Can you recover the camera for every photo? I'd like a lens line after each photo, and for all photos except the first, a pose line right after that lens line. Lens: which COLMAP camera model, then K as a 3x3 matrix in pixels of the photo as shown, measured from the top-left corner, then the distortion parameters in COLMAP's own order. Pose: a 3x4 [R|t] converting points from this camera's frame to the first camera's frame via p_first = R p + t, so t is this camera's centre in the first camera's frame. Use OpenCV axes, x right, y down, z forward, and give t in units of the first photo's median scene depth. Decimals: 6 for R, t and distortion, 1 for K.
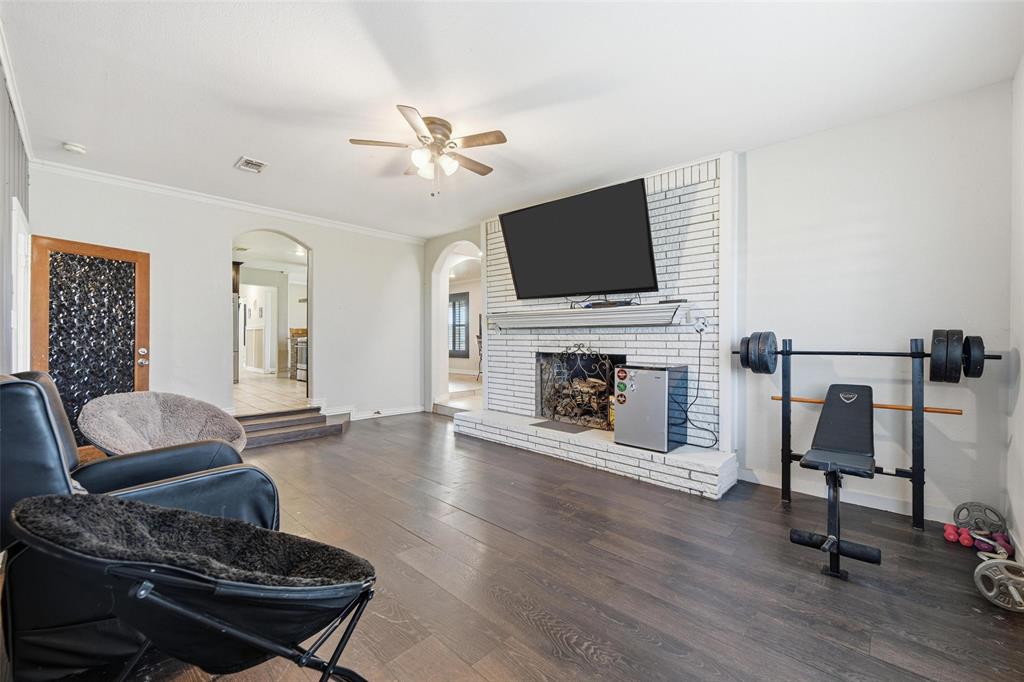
lens RADIAL K [[409.7, 0, 513.3], [0, 409.7, 339.1], [0, 0, 1]] dist [-0.007533, 0.000199]
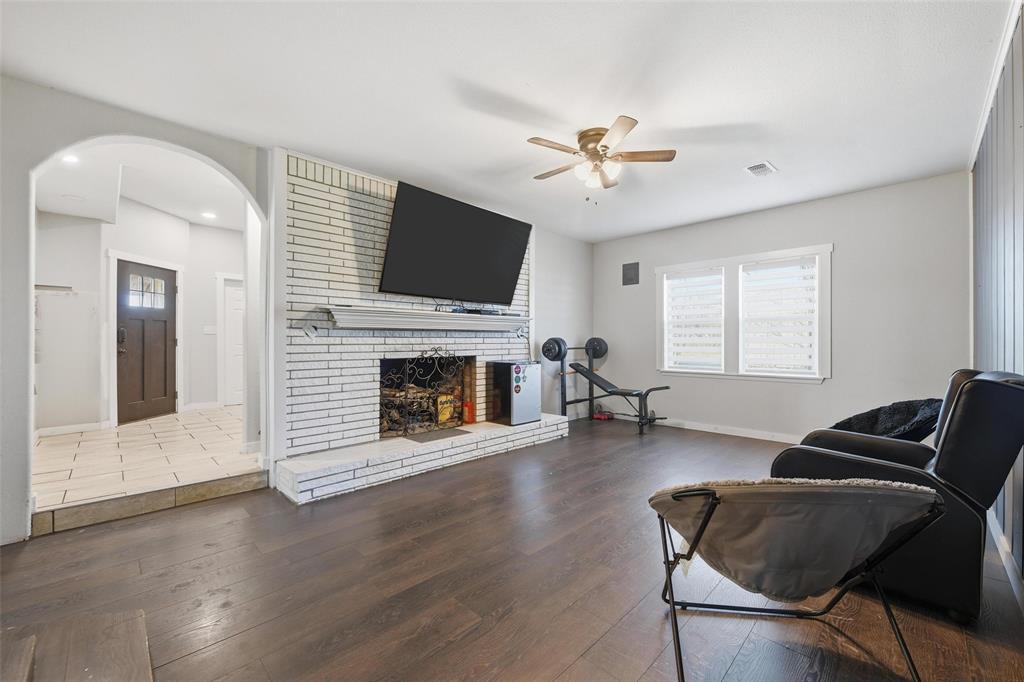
lens RADIAL K [[409.7, 0, 518.4], [0, 409.7, 337.1], [0, 0, 1]] dist [-0.007533, 0.000199]
pose [[0.028445, 0.006280, 0.999576, -0.826578], [0.003779, 0.999972, -0.006391, -0.006155], [-0.999588, 0.003959, 0.028420, 0.783726]]
